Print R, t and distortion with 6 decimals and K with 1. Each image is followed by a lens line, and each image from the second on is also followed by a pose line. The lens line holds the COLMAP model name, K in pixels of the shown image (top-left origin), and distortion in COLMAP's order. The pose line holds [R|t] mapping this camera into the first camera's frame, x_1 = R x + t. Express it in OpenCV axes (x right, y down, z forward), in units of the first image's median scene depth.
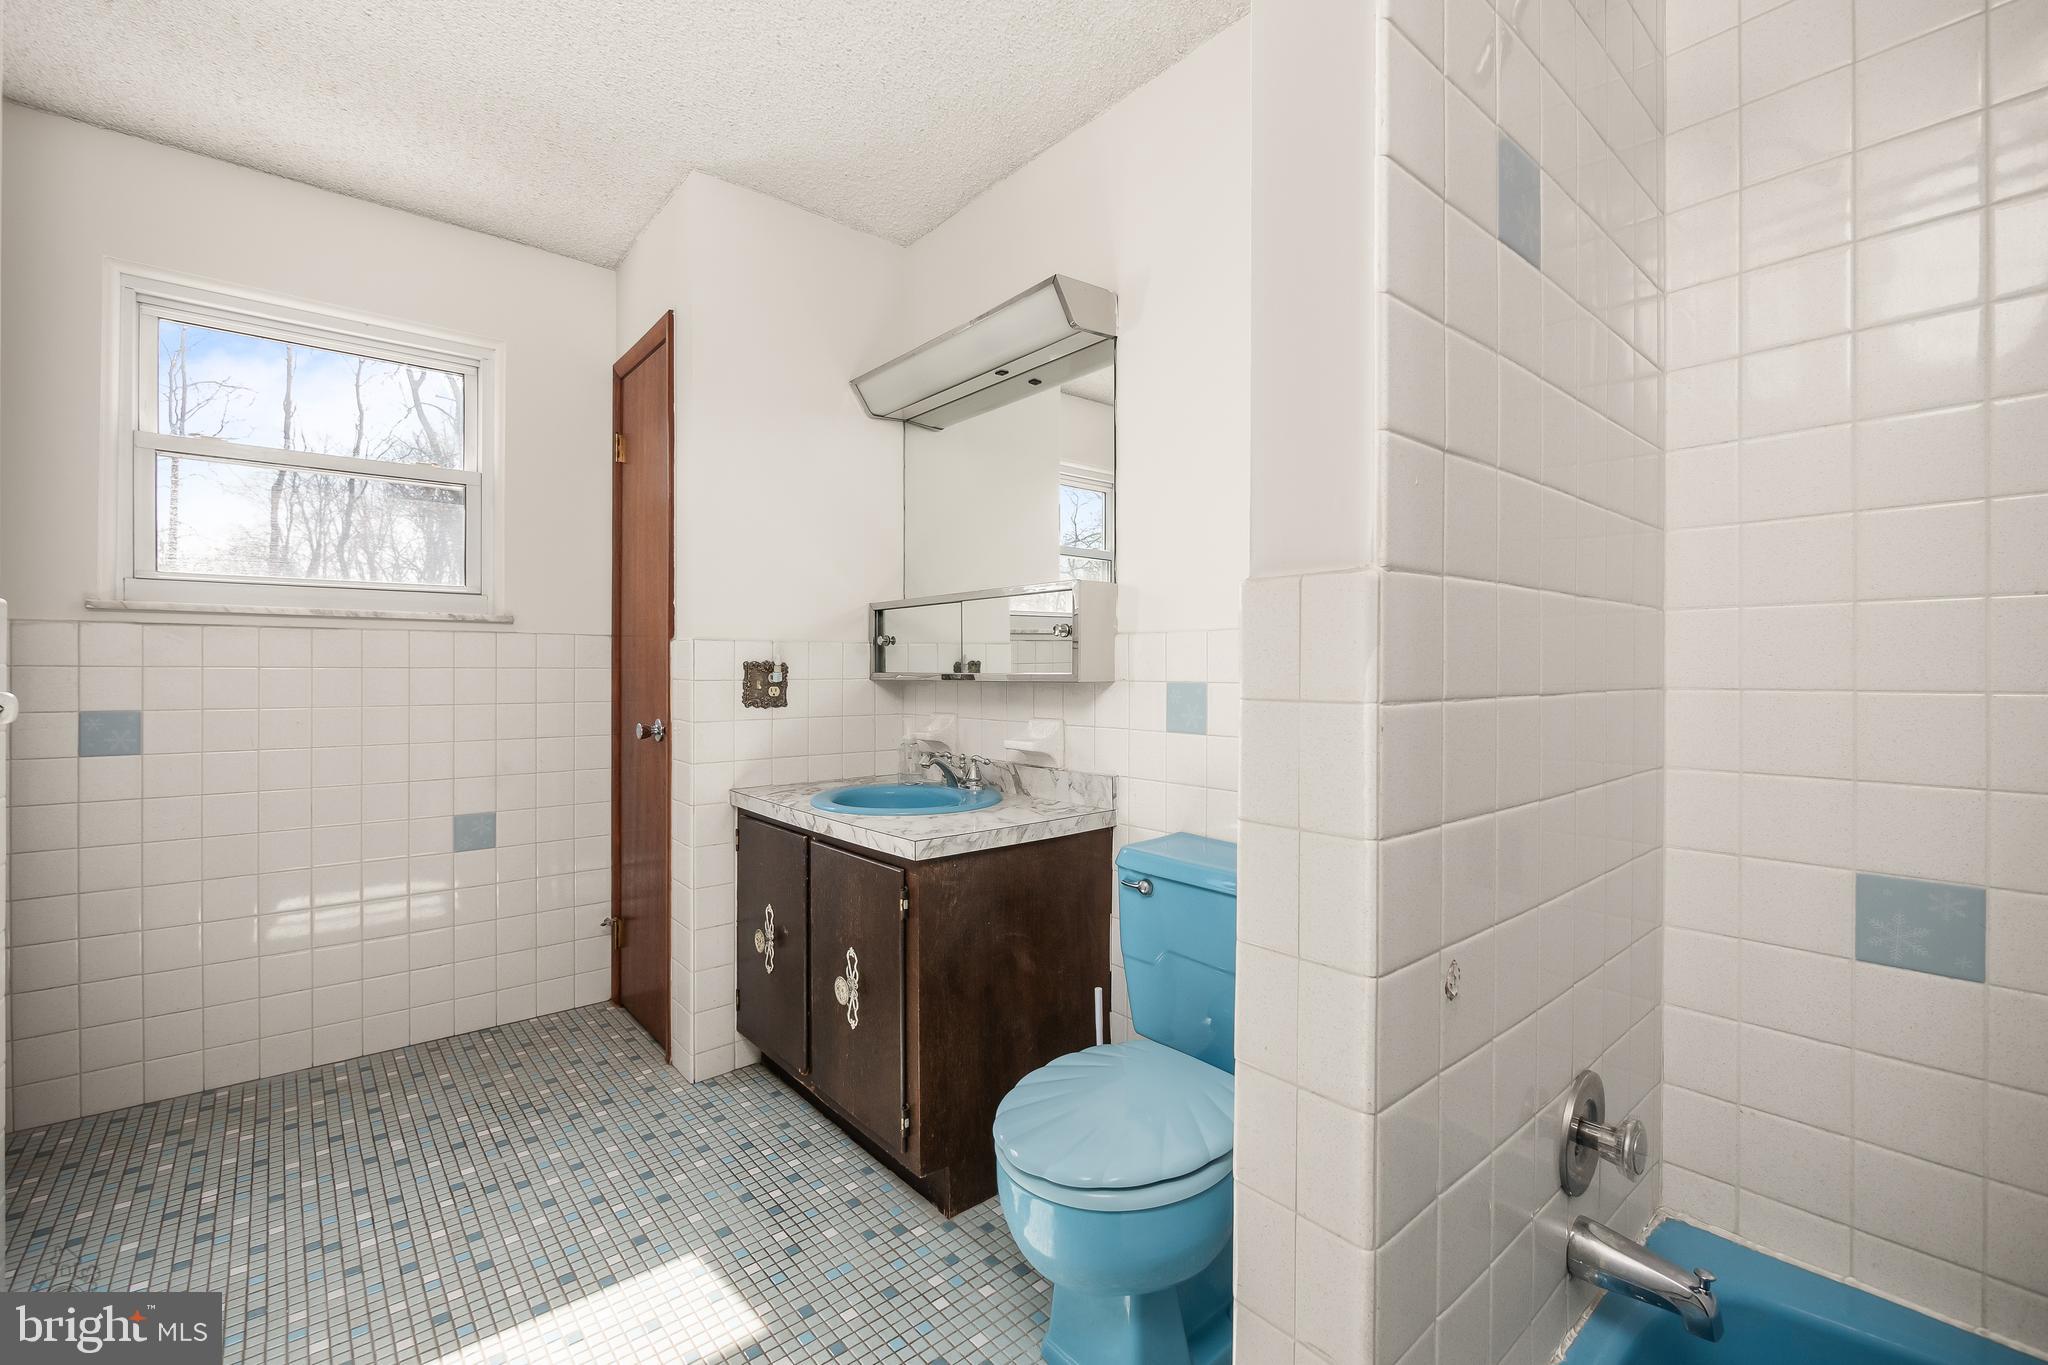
lens RADIAL K [[872.9, 0, 1008.9], [0, 872.9, 674.1], [0, 0, 1]] dist [-0.008281, 0.001551]
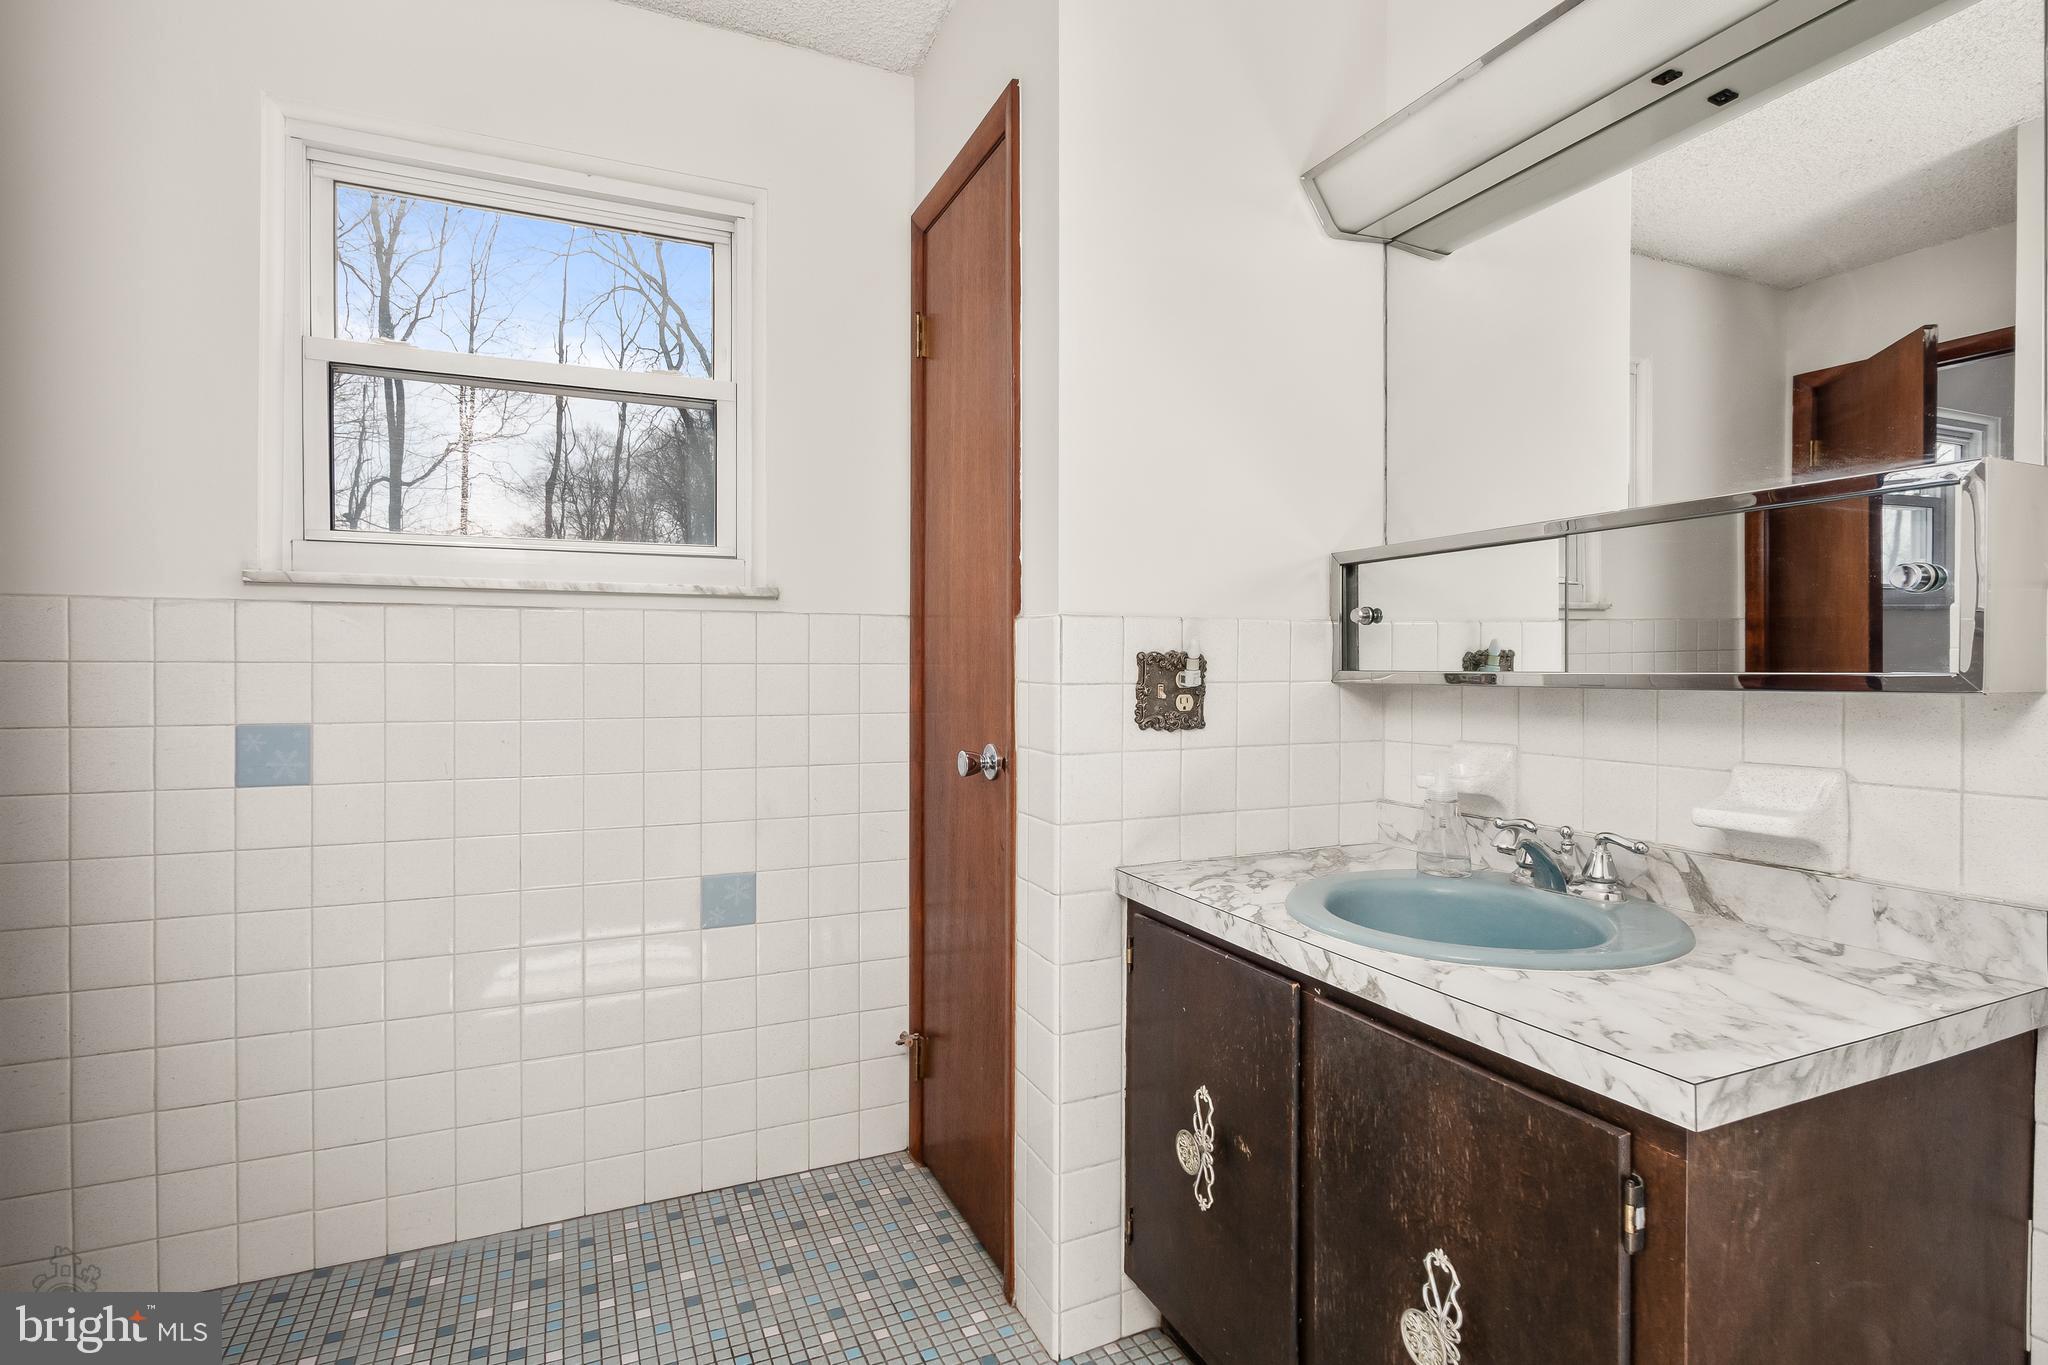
lens RADIAL K [[920.8, 0, 1033.7], [0, 920.8, 671.0], [0, 0, 1]] dist [-0.004777, 0.000265]
pose [[0.973335, 0.000062, -0.229390, -0.226462], [0.000271, 0.999999, 0.001421, -0.002402], [0.229390, -0.001445, 0.973333, 0.371275]]
